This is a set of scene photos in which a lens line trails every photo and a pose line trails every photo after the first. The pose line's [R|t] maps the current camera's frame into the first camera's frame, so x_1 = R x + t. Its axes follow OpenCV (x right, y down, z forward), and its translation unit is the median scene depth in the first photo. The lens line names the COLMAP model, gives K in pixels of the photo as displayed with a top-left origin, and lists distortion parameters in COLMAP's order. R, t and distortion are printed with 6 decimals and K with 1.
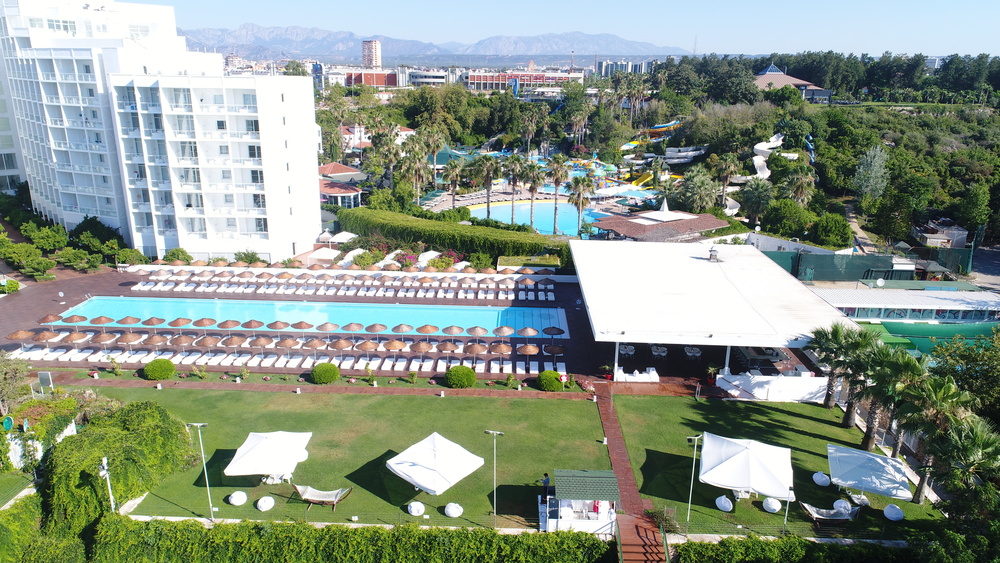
lens RADIAL K [[671.1, 0, 497.0], [0, 671.1, 279.3], [0, 0, 1]] dist [0.005466, 0.000378]
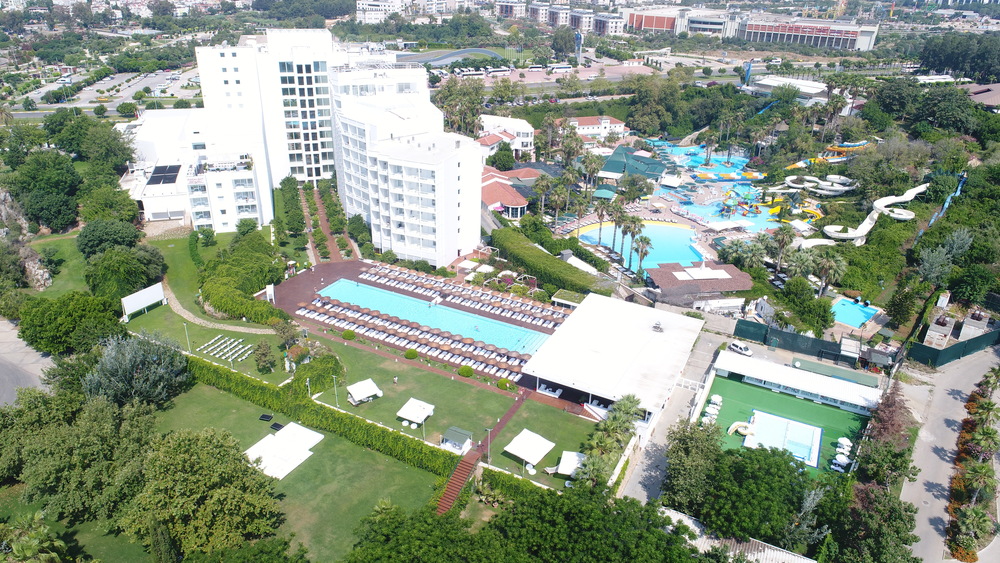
lens RADIAL K [[671.3, 0, 500.0], [0, 671.3, 281.5], [0, 0, 1]] dist [0.004231, -0.003600]
pose [[0.904183, 0.190667, -0.382229, 0.410800], [-0.135680, 0.976704, 0.166252, -0.254130], [0.405024, -0.098462, 0.908989, -0.430569]]
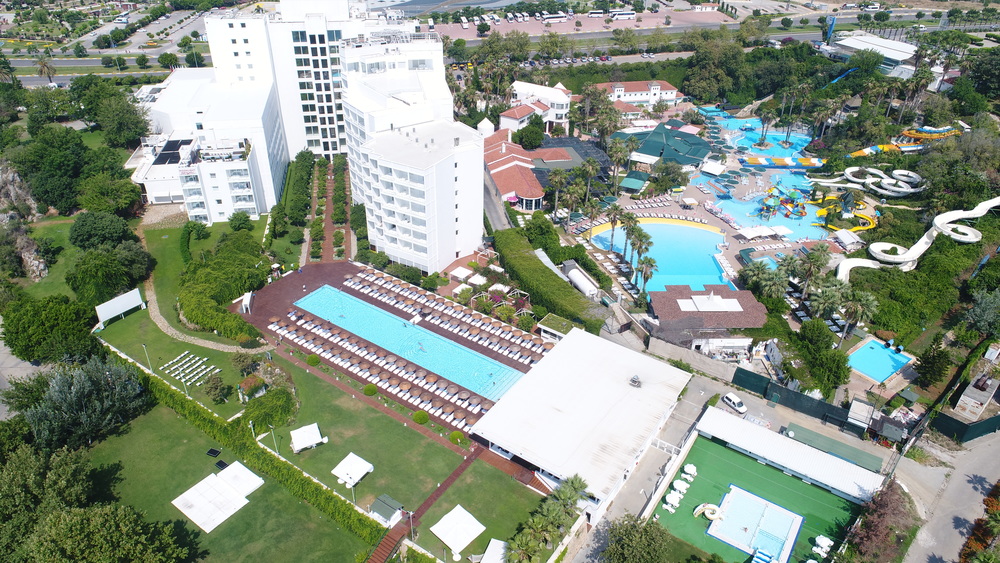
lens RADIAL K [[671.3, 0, 500.0], [0, 671.3, 281.5], [0, 0, 1]] dist [0.004231, -0.003600]
pose [[0.842988, 0.285553, -0.455885, 0.484720], [-0.161296, 0.942658, 0.292197, -0.440217], [0.513182, -0.172786, 0.840708, -0.244001]]
